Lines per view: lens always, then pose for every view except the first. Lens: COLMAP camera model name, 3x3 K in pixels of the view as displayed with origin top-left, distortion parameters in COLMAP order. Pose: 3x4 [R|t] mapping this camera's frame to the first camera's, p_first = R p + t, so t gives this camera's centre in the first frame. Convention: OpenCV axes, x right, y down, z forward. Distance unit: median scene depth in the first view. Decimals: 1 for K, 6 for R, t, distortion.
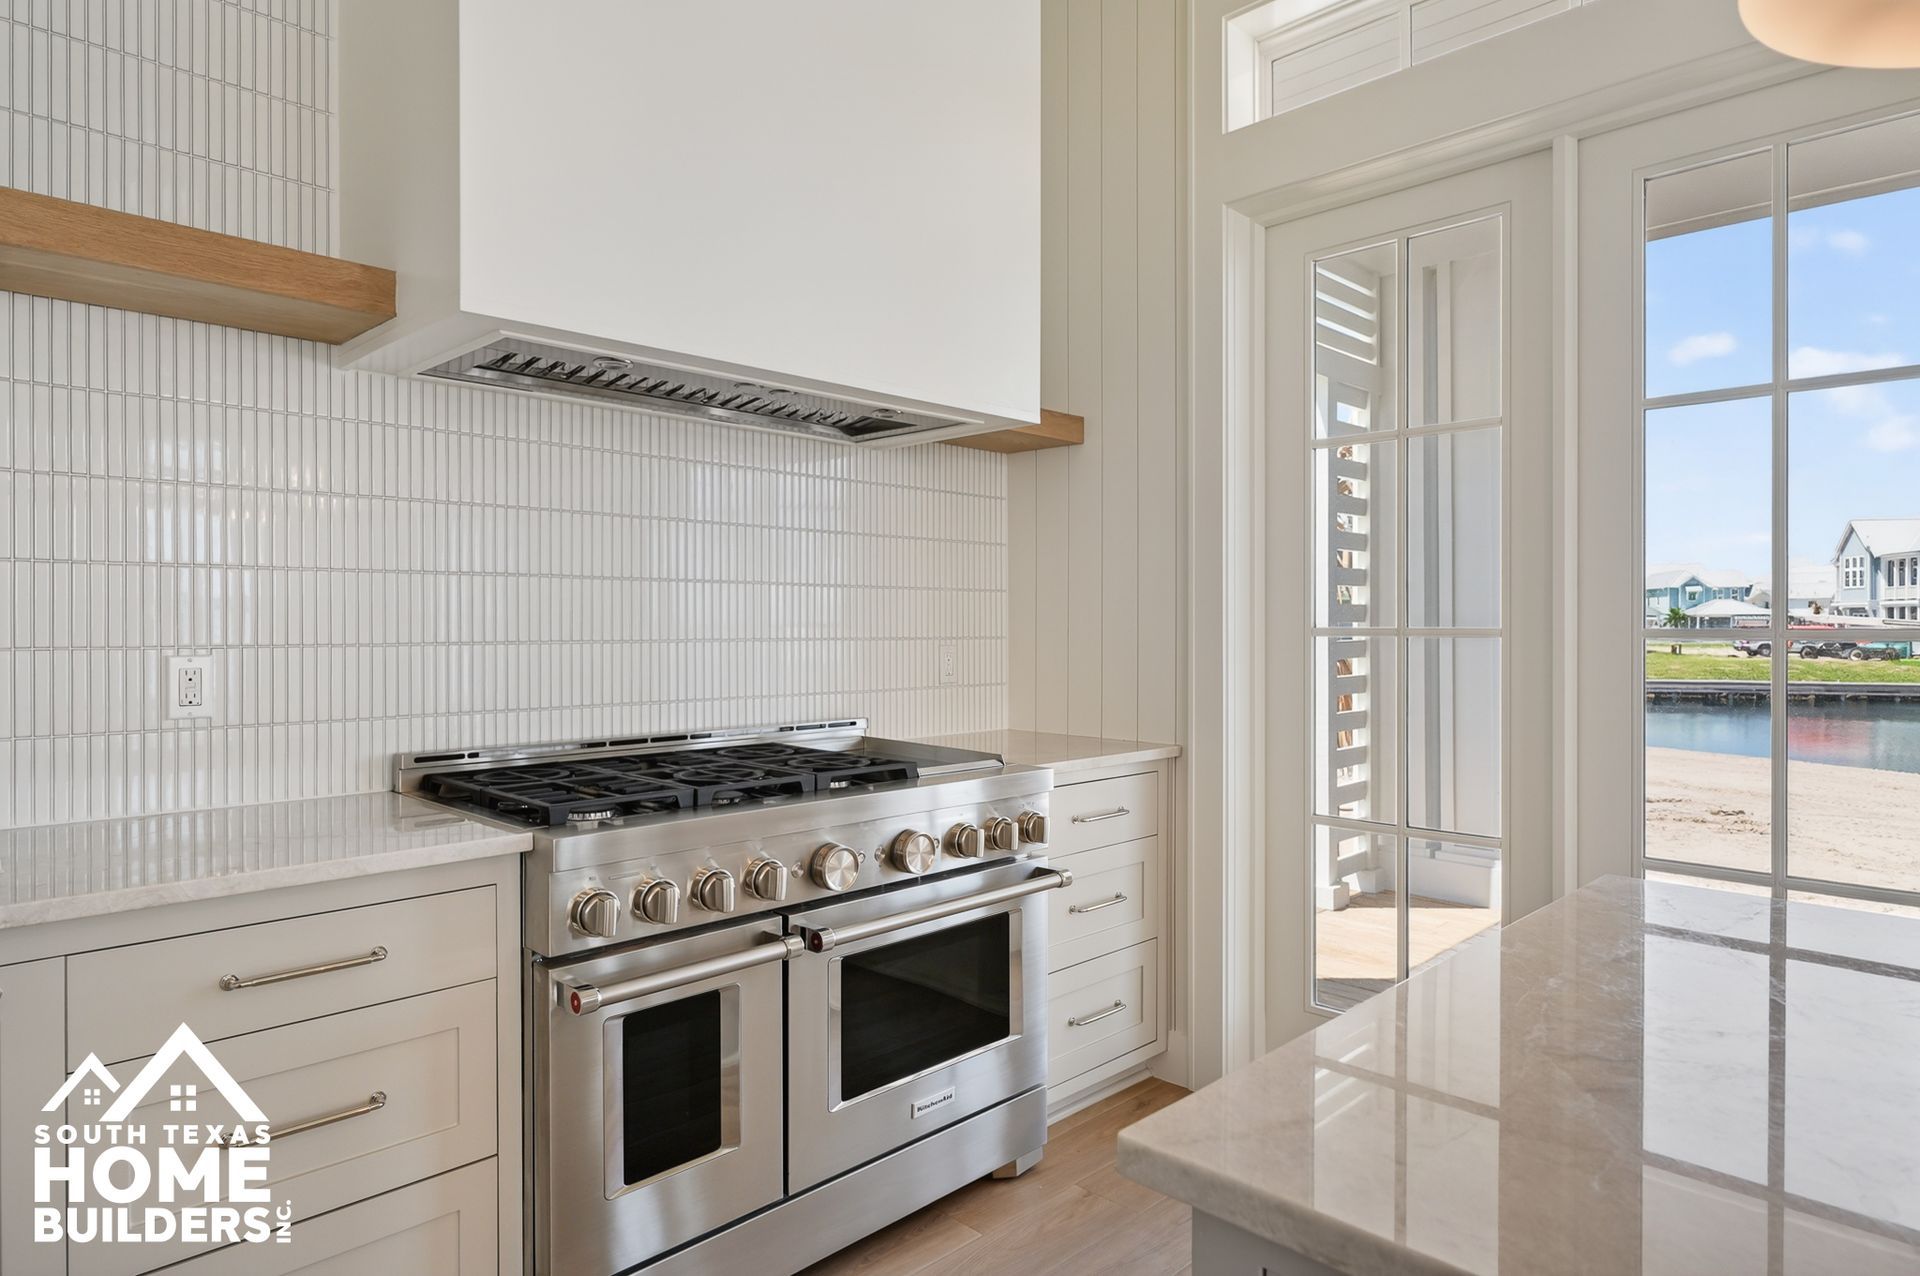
lens RADIAL K [[1117.9, 0, 960.0], [0, 1117.9, 638.0], [0, 0, 1]] dist [0.000374, 0.000087]
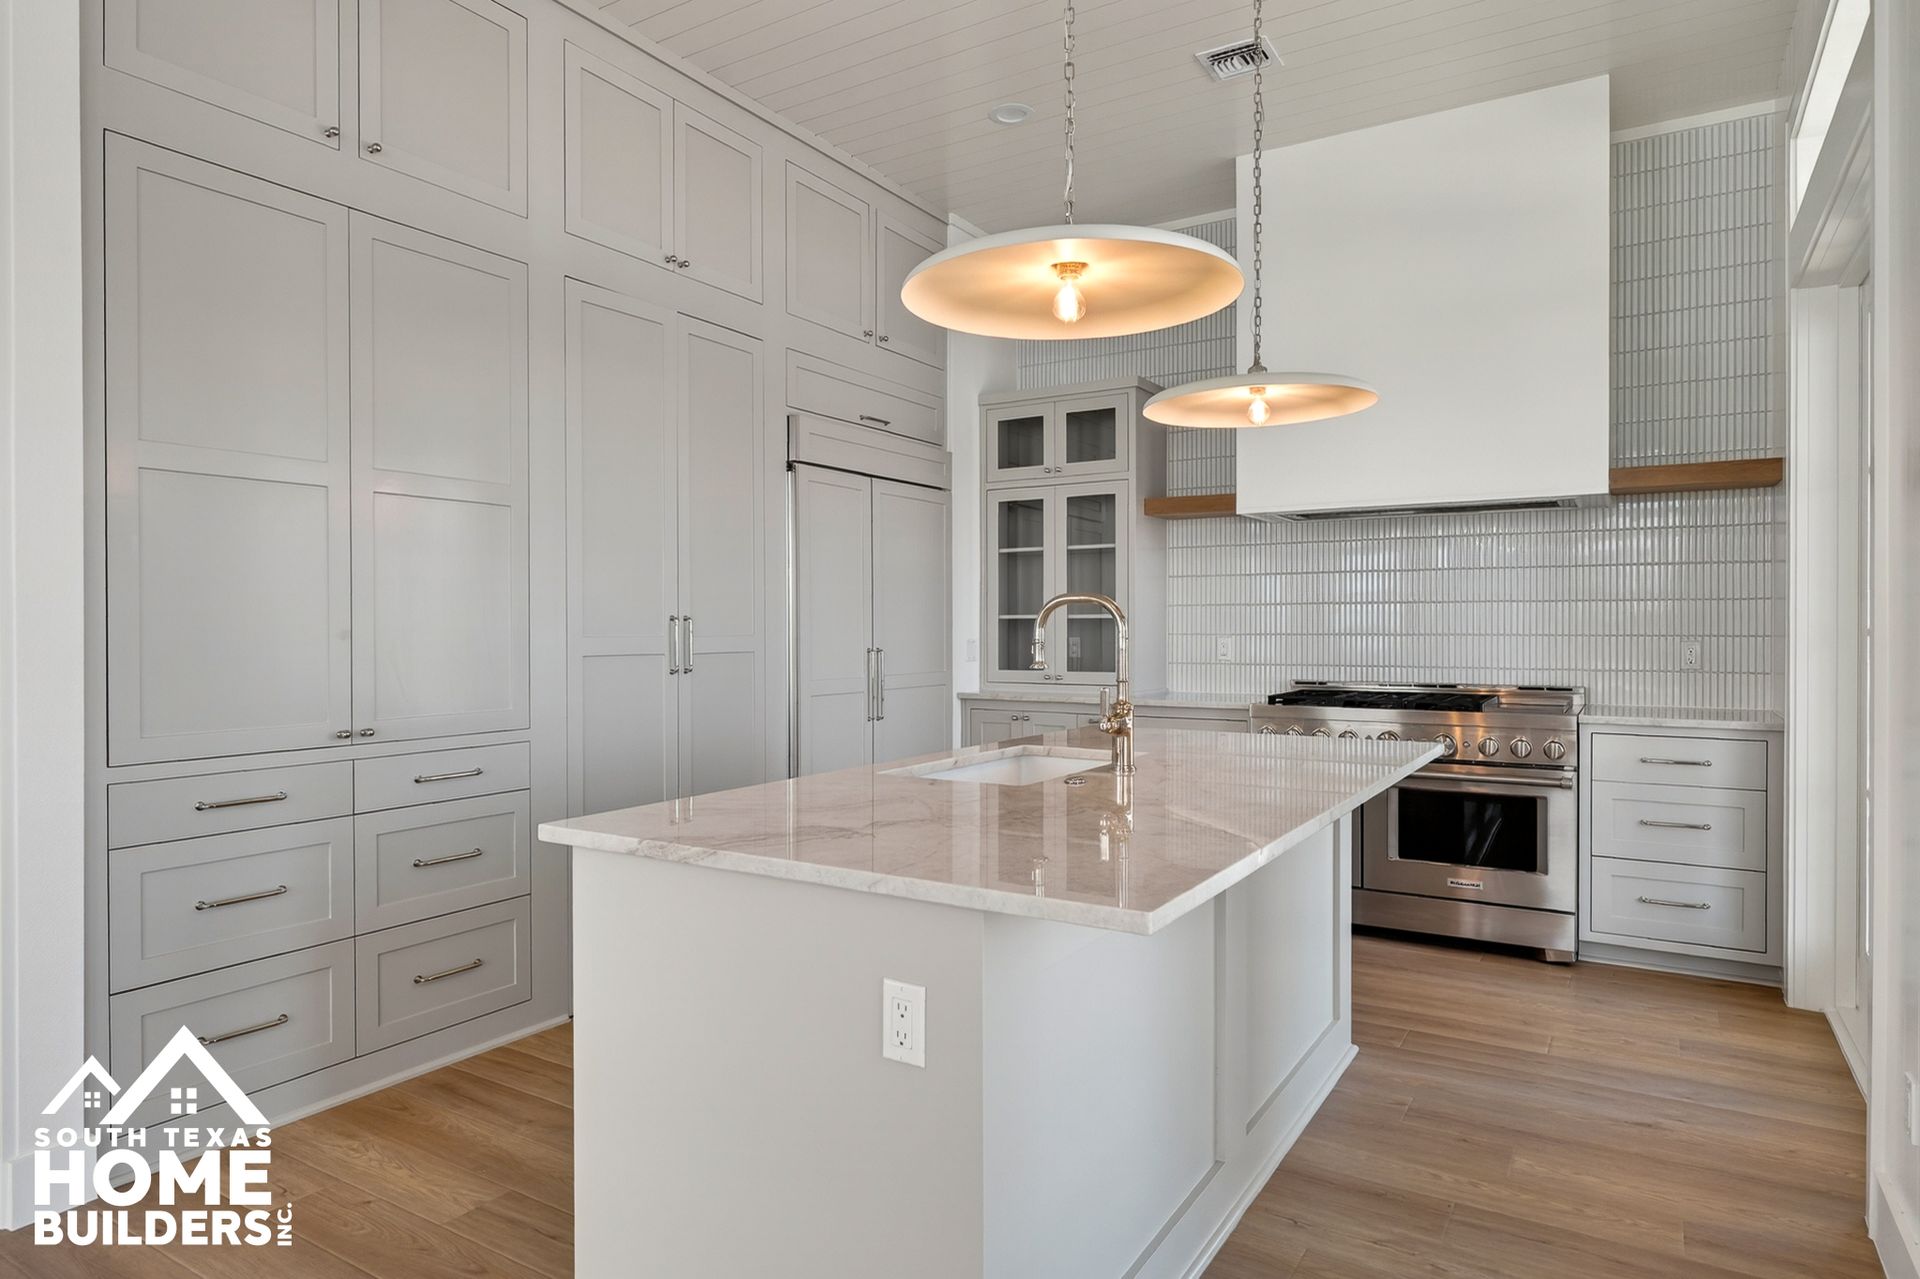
lens RADIAL K [[1122.8, 0, 936.7], [0, 1122.8, 639.5], [0, 0, 1]] dist [0.005614, 0.000611]
pose [[0.220765, 0.009605, -0.975280, 1.720076], [-0.011383, 0.999909, 0.007271, 0.008098], [0.975261, 0.009497, 0.220854, -0.287425]]
